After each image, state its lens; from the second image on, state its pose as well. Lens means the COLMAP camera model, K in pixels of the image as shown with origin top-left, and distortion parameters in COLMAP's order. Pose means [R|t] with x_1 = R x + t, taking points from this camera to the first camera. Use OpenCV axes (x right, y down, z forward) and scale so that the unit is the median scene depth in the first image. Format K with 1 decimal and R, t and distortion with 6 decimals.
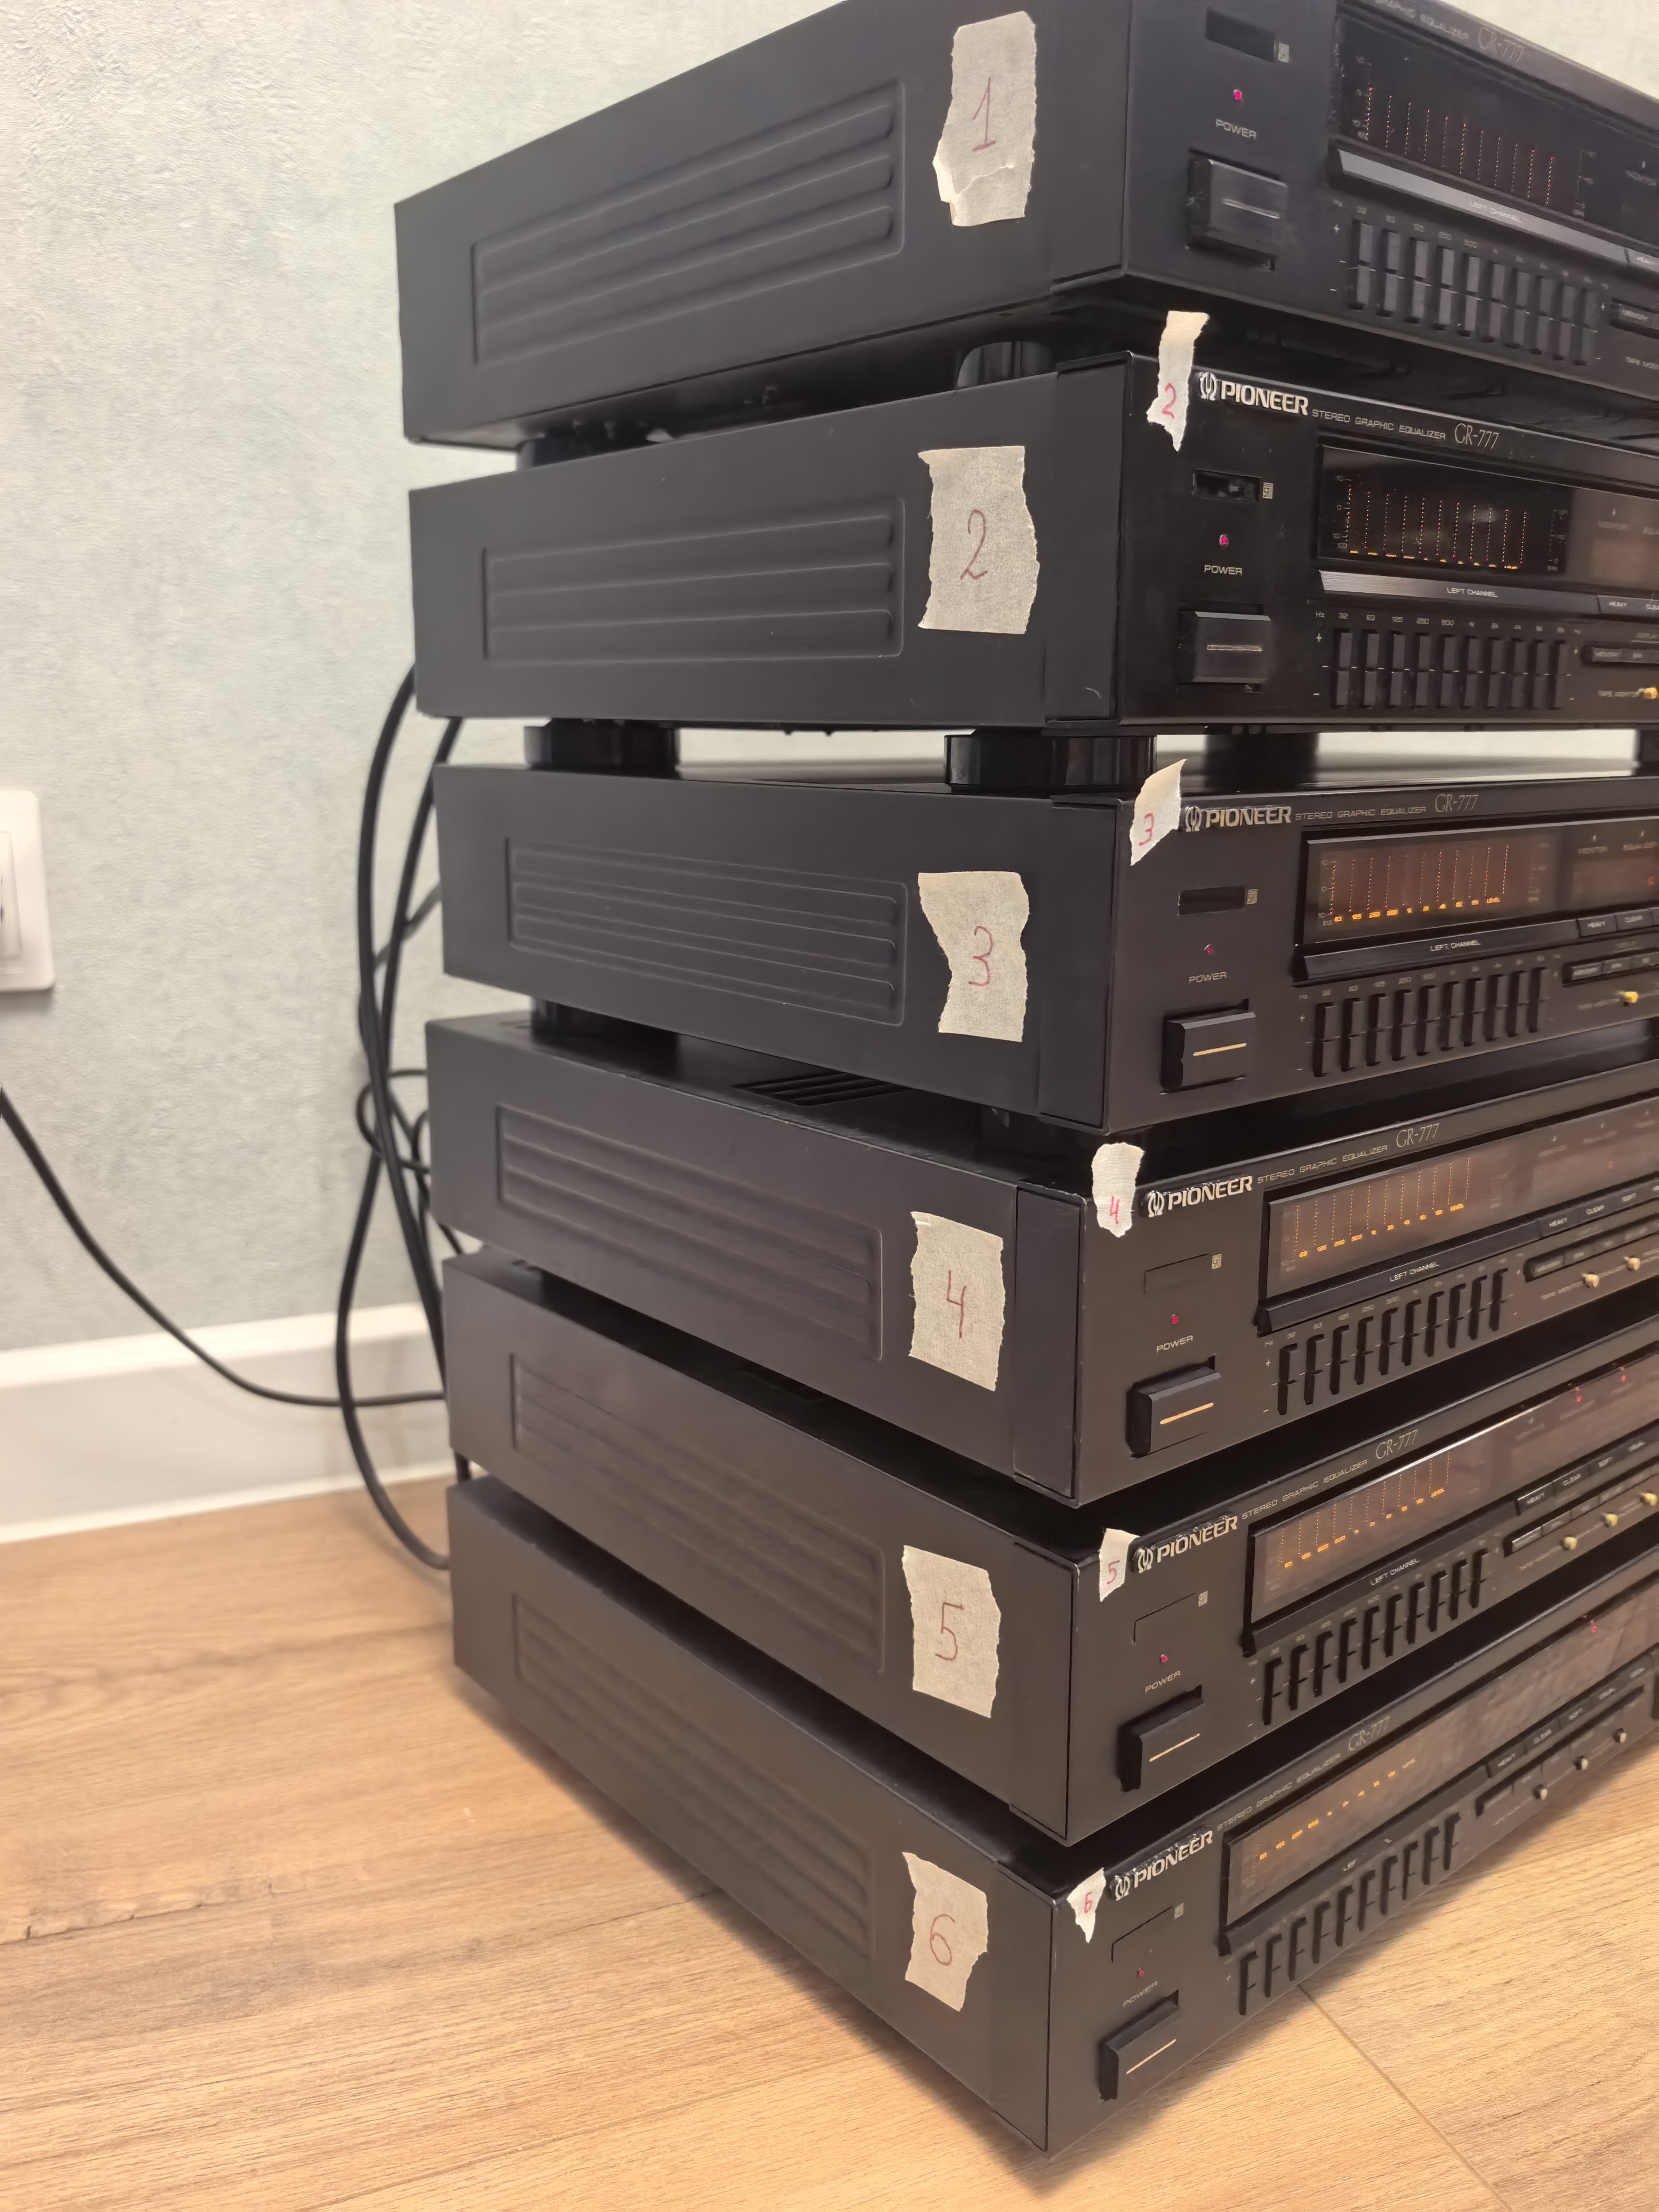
lens RADIAL K [[1807.6, 0, 834.9], [0, 1807.6, 1097.6], [0, 0, 1]] dist [-0.010549, -0.003031]
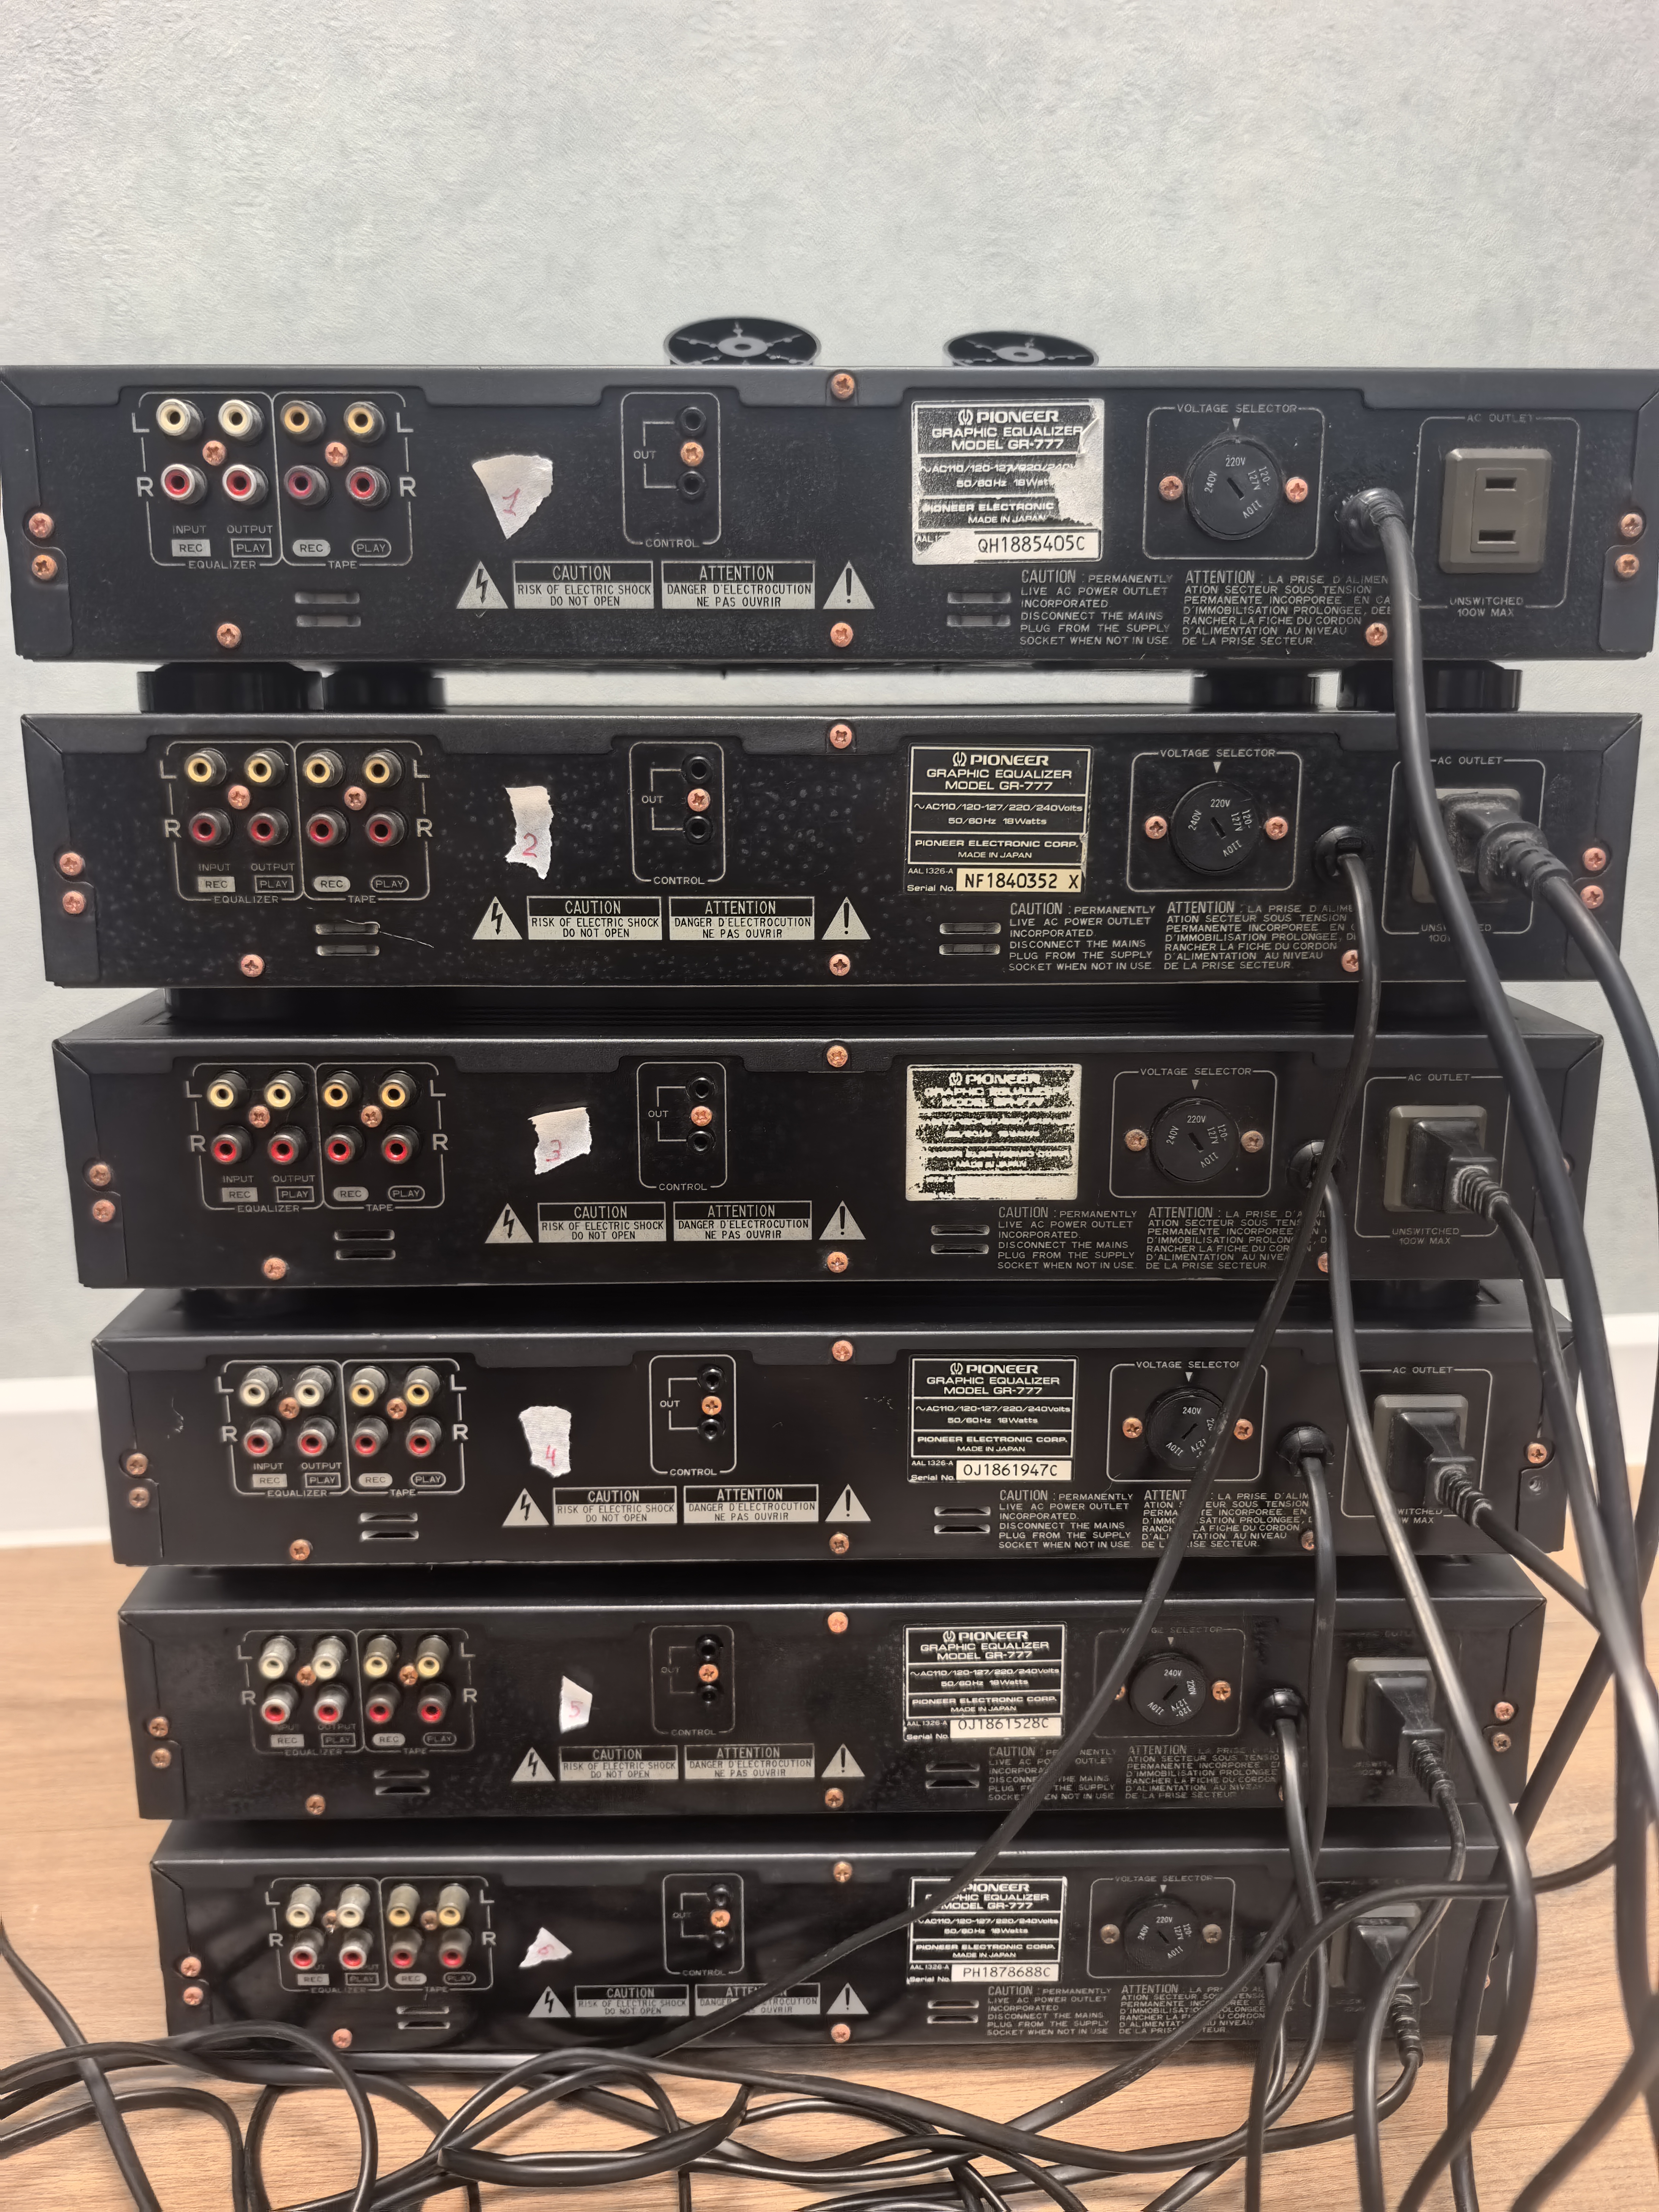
lens RADIAL K [[1831.0, 0, 820.8], [0, 1831.0, 1112.2], [0, 0, 1]] dist [-0.014399, 0.000167]
pose [[0.967739, 0.073938, -0.240861, 0.386841], [-0.061247, 0.996332, 0.059768, -0.142519], [0.244397, -0.043088, 0.968718, 0.053087]]
